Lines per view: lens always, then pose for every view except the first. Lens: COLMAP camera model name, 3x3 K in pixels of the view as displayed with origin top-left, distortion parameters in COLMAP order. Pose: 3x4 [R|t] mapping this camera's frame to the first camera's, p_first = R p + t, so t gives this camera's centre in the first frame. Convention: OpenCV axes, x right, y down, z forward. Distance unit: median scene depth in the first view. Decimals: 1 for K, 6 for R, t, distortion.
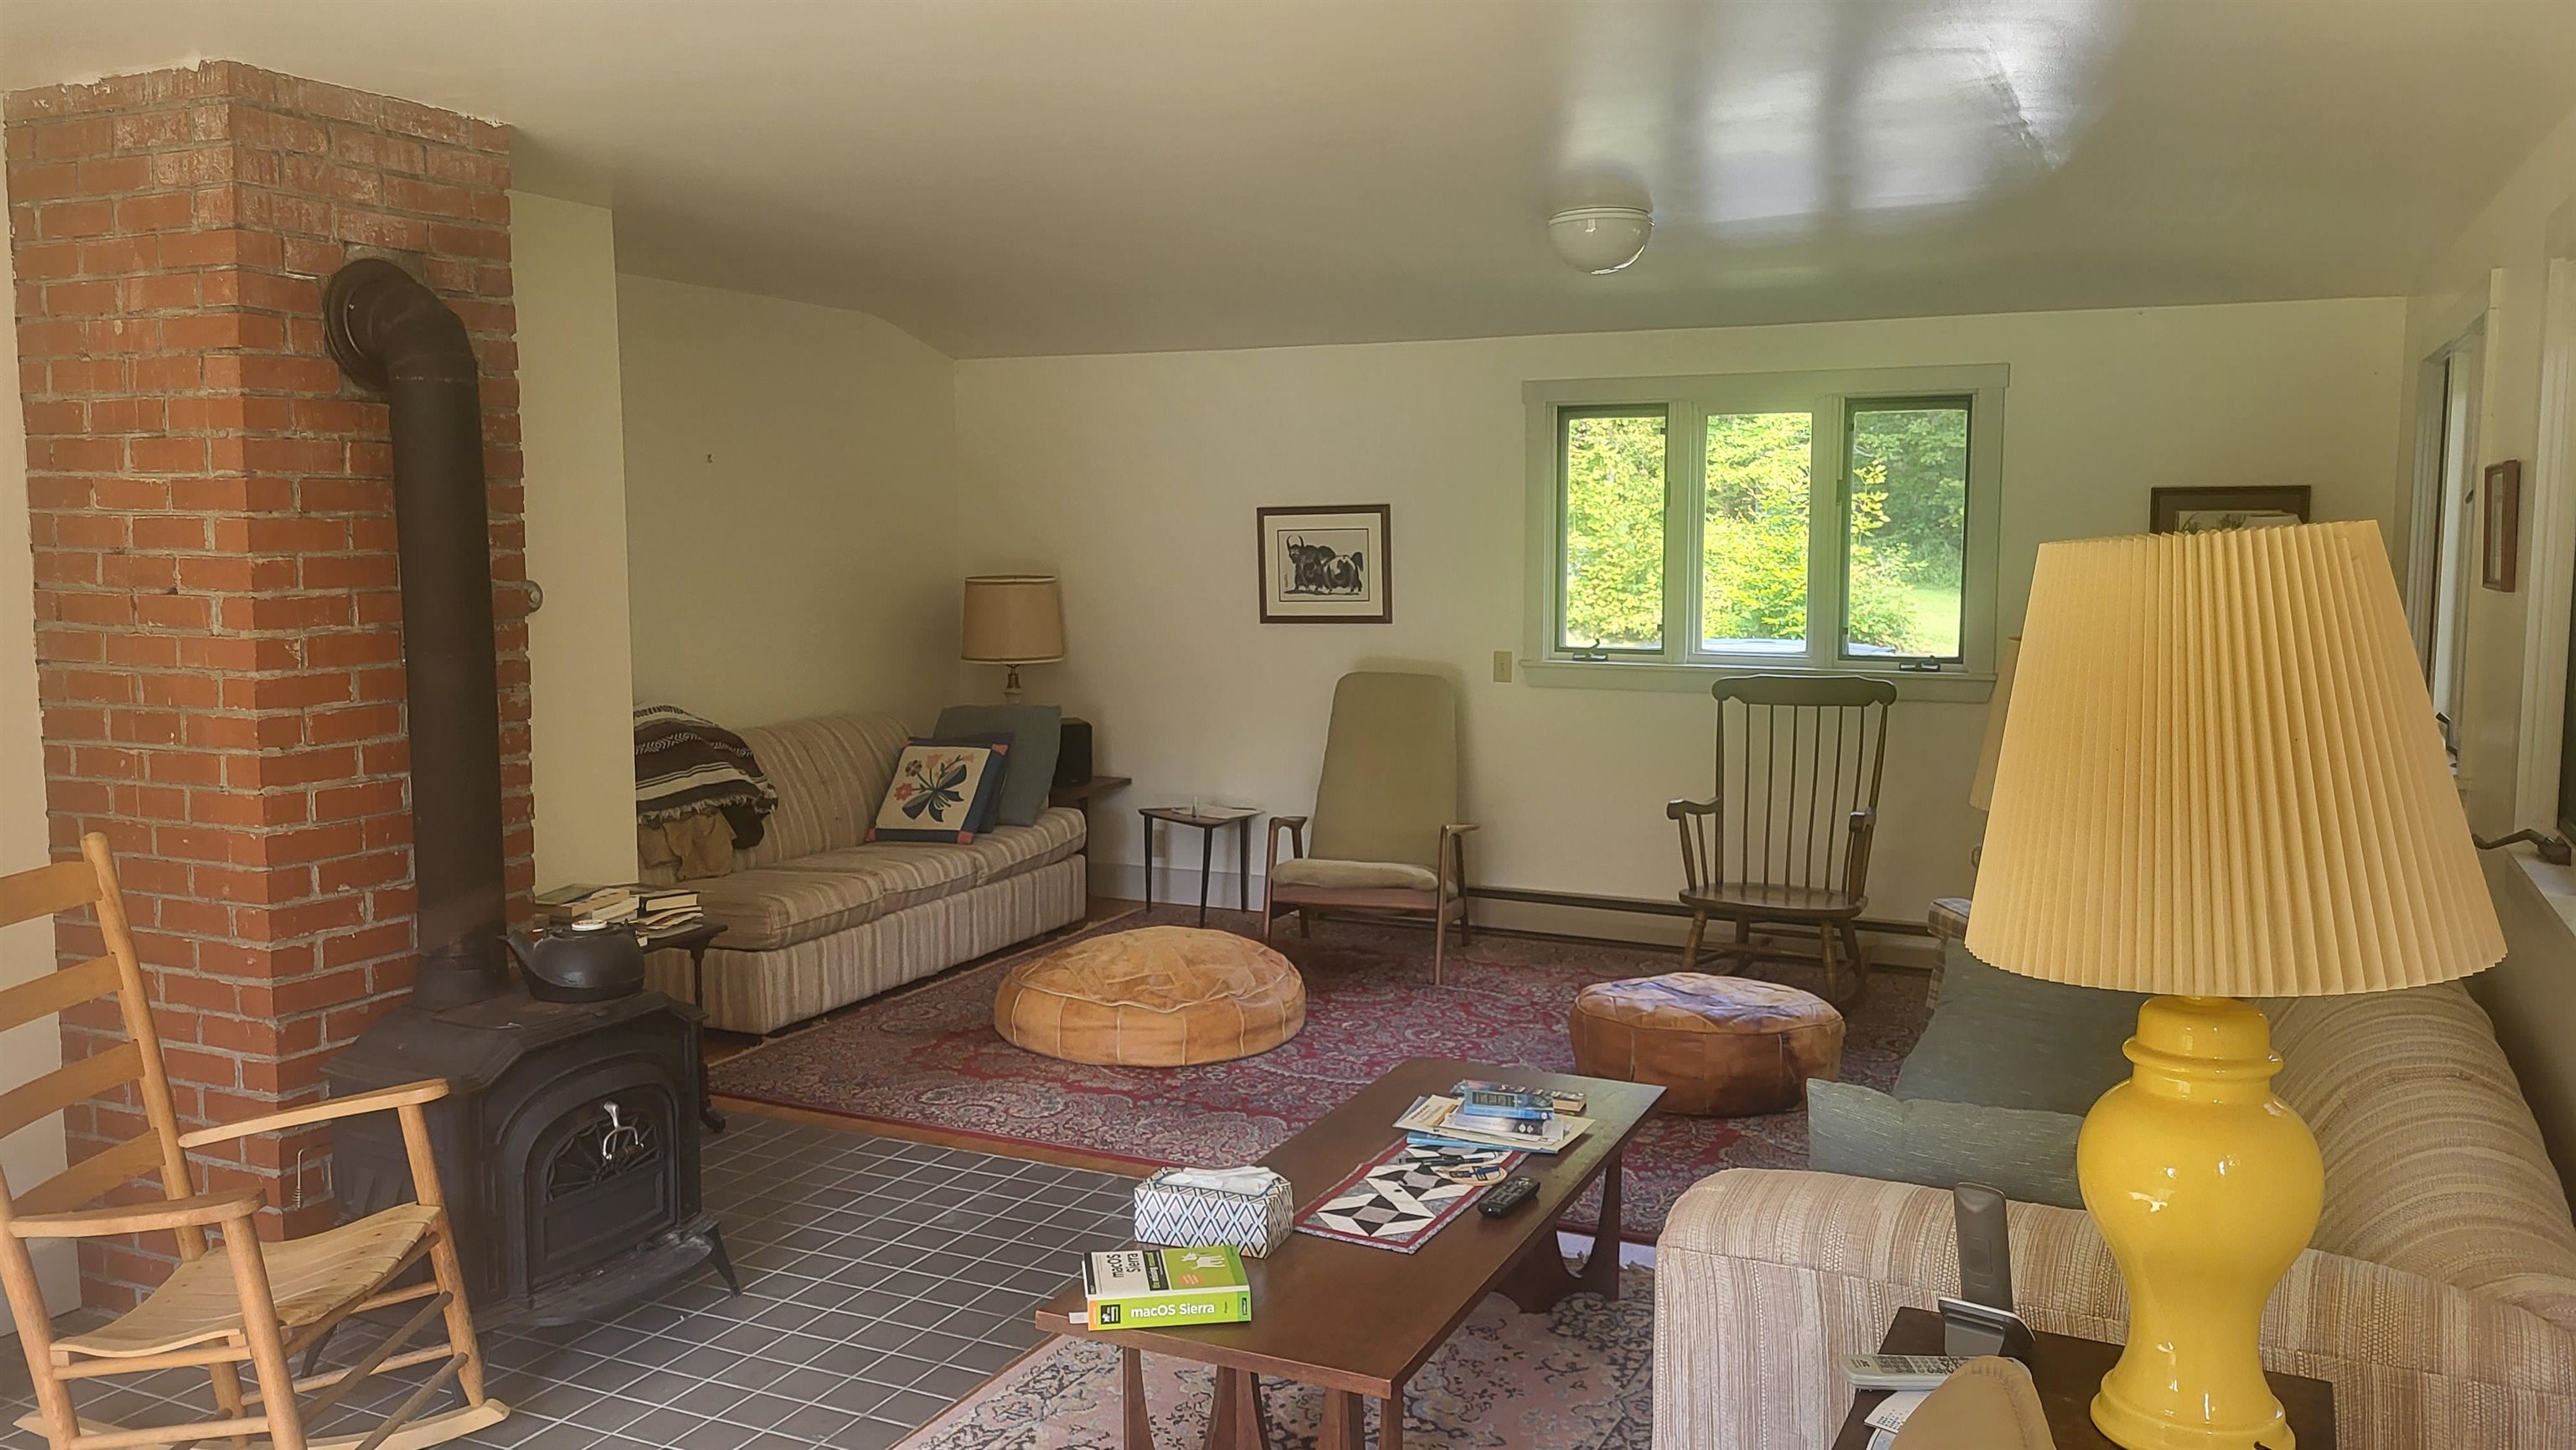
lens RADIAL K [[2049.7, 0, 1288.0], [0, 2049.7, 725.0], [0, 0, 1]] dist [0.047542, 0.000171]
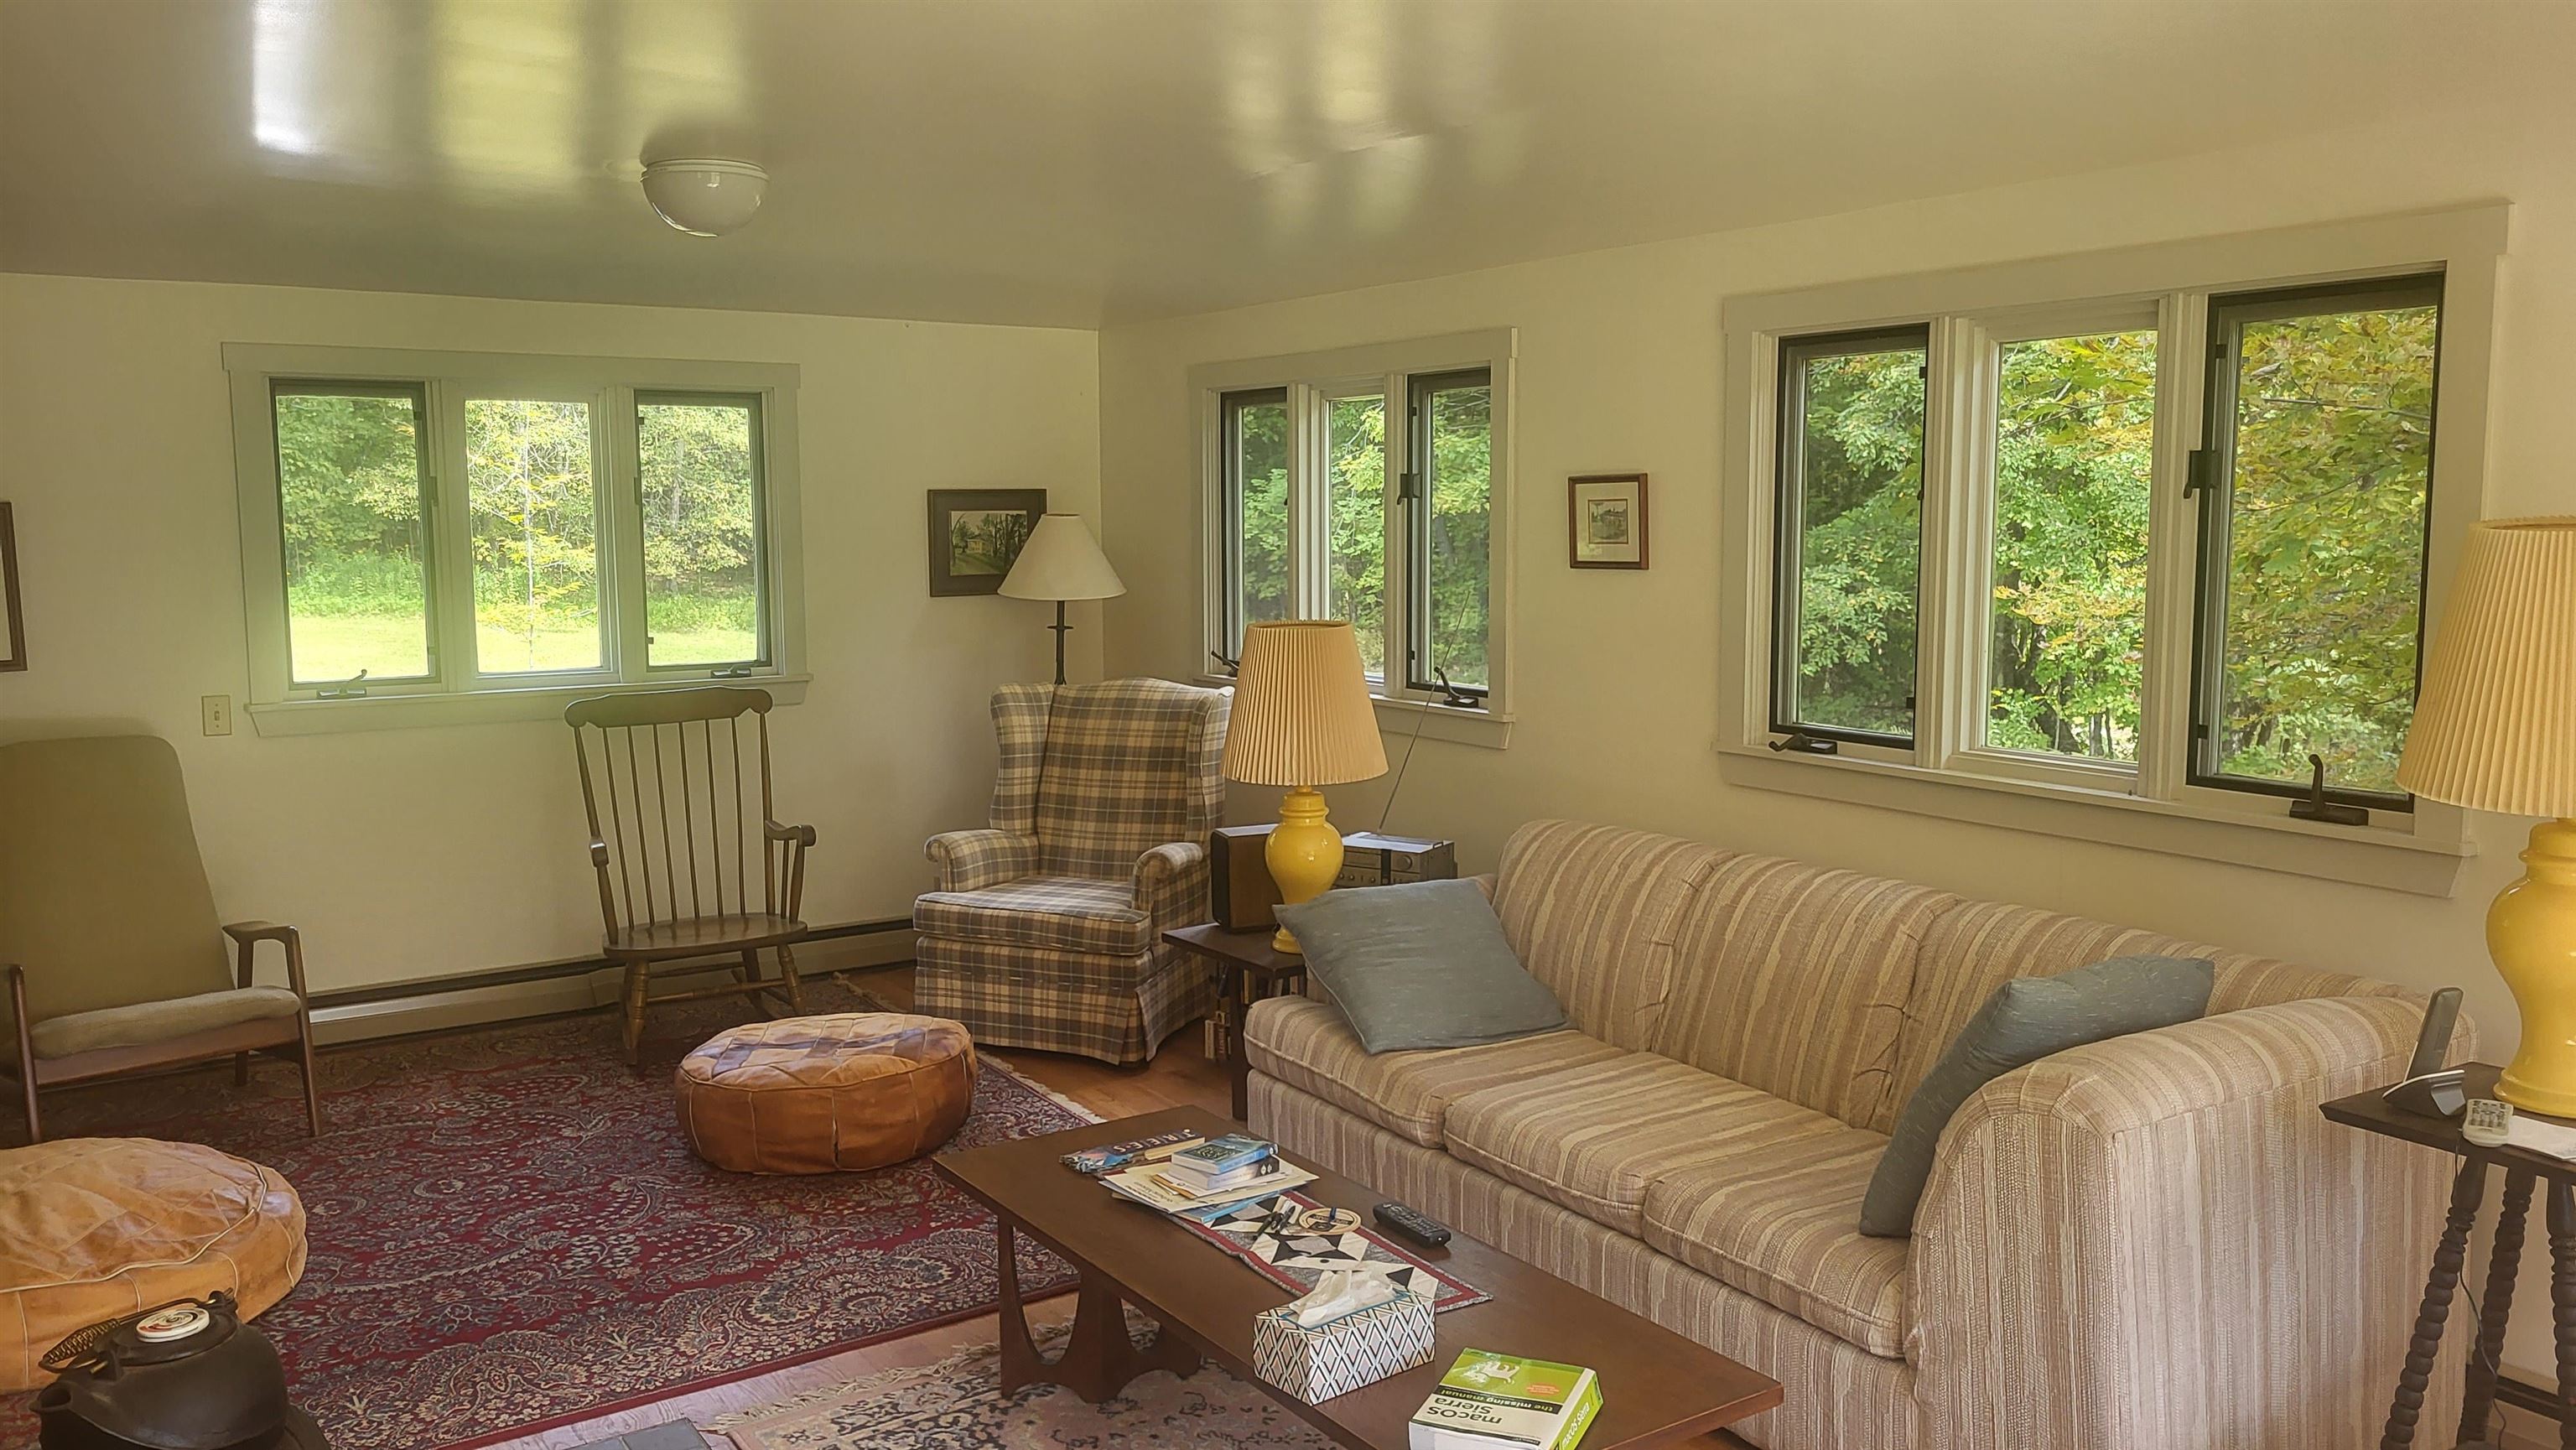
lens RADIAL K [[1974.8, 0, 1295.9], [0, 1974.8, 710.5], [0, 0, 1]] dist [0.050616, 0.001574]
pose [[0.520094, -0.087129, 0.849653, -0.382558], [0.098521, 0.994263, 0.041651, -0.026069], [-0.848408, 0.062046, 0.525695, 0.322711]]
